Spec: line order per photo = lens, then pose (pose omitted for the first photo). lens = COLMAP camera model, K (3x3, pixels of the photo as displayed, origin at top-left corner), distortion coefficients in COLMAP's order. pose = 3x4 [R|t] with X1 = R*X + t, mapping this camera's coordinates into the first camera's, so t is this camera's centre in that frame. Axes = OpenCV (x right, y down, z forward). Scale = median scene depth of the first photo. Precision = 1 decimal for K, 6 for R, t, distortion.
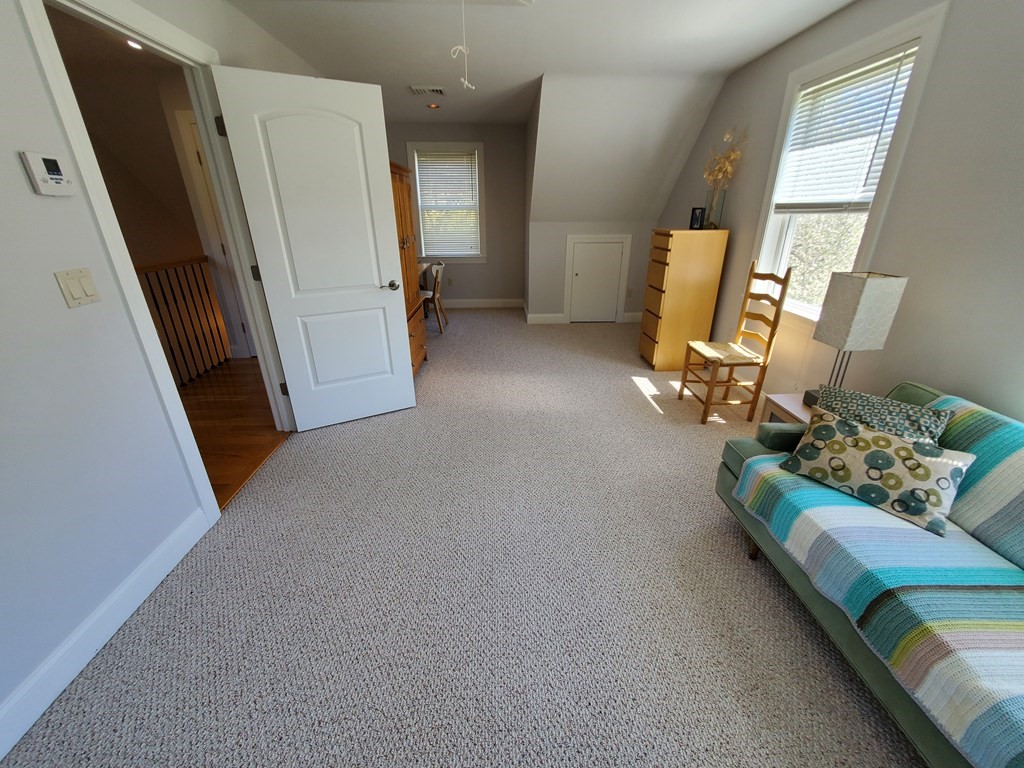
lens RADIAL K [[406.4, 0, 504.9], [0, 406.4, 381.2], [0, 0, 1]] dist [0.000200, -0.000488]
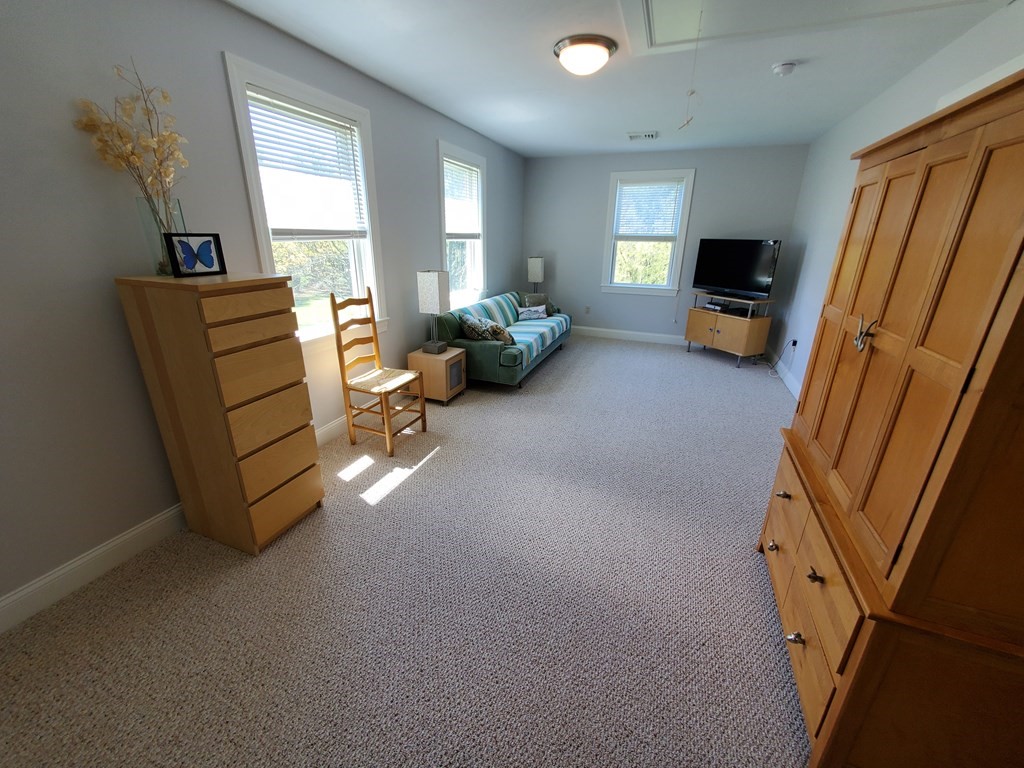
lens RADIAL K [[406.4, 0, 508.0], [0, 406.4, 381.1], [0, 0, 1]] dist [0.000200, -0.000488]
pose [[-0.920039, -0.139811, 0.366034, -0.092541], [0.144832, 0.746667, 0.649240, -0.673578], [-0.364076, 0.650340, -0.666713, 1.579217]]
